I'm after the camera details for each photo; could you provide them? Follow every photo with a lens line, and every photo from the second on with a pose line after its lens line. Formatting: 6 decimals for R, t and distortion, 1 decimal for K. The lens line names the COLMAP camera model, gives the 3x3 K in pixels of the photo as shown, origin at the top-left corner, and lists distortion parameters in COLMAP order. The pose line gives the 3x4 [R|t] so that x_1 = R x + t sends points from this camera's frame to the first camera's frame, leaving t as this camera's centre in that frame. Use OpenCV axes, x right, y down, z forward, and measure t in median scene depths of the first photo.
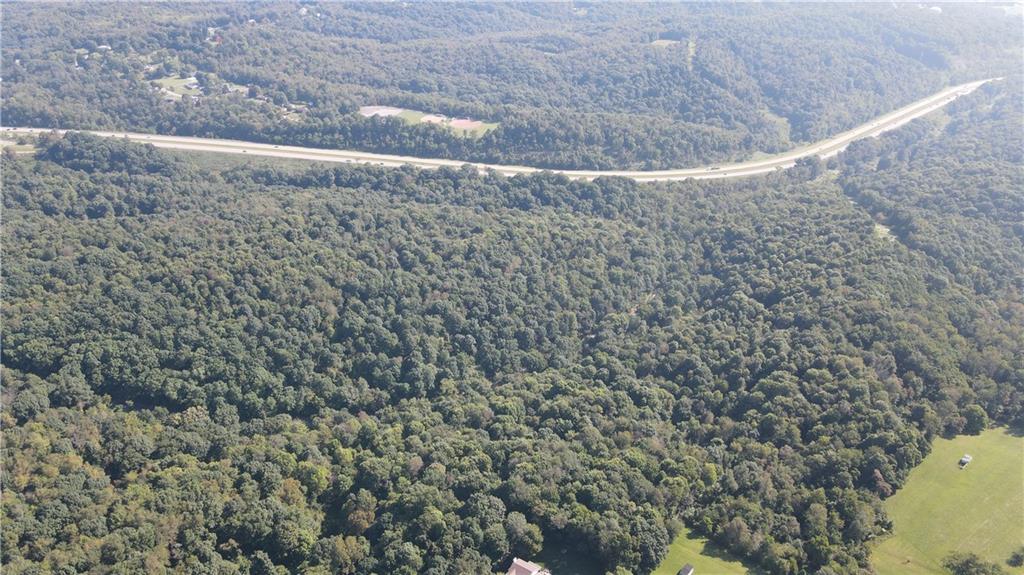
lens RADIAL K [[742.8, 0, 512.0], [0, 742.8, 287.5], [0, 0, 1]] dist [0.007789, 0.007683]
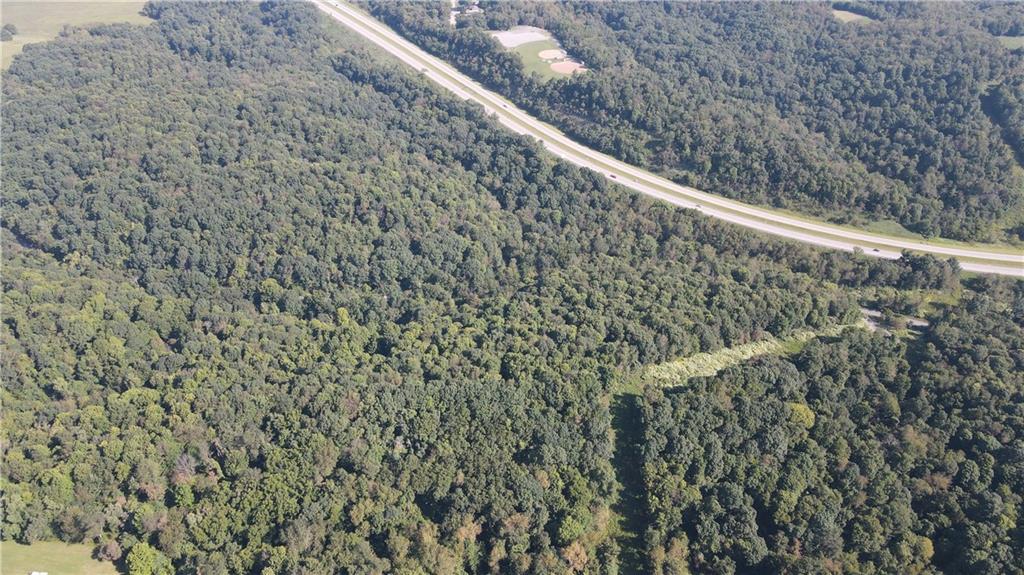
lens RADIAL K [[742.8, 0, 512.0], [0, 742.8, 287.5], [0, 0, 1]] dist [0.007789, 0.007683]
pose [[0.667779, 0.427091, -0.609643, 0.578860], [-0.359526, 0.902210, 0.238240, -0.181449], [0.651776, 0.060091, 0.756027, 0.322124]]
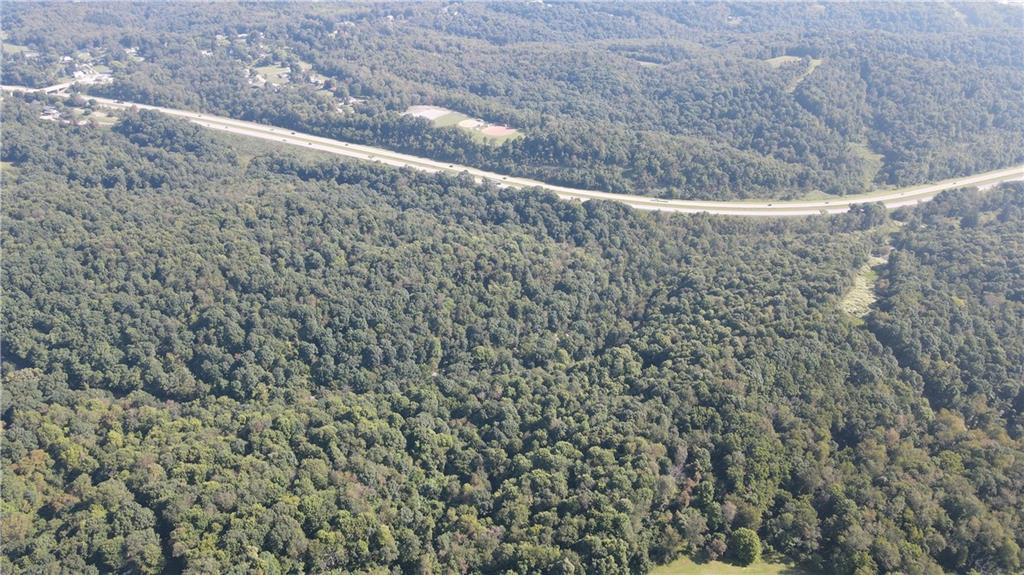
lens RADIAL K [[742.8, 0, 512.0], [0, 742.8, 287.5], [0, 0, 1]] dist [0.007789, 0.007683]
pose [[0.950487, 0.142169, -0.276339, 0.271394], [-0.142067, 0.989645, 0.020494, -0.040775], [0.276391, 0.019780, 0.960842, 0.070488]]
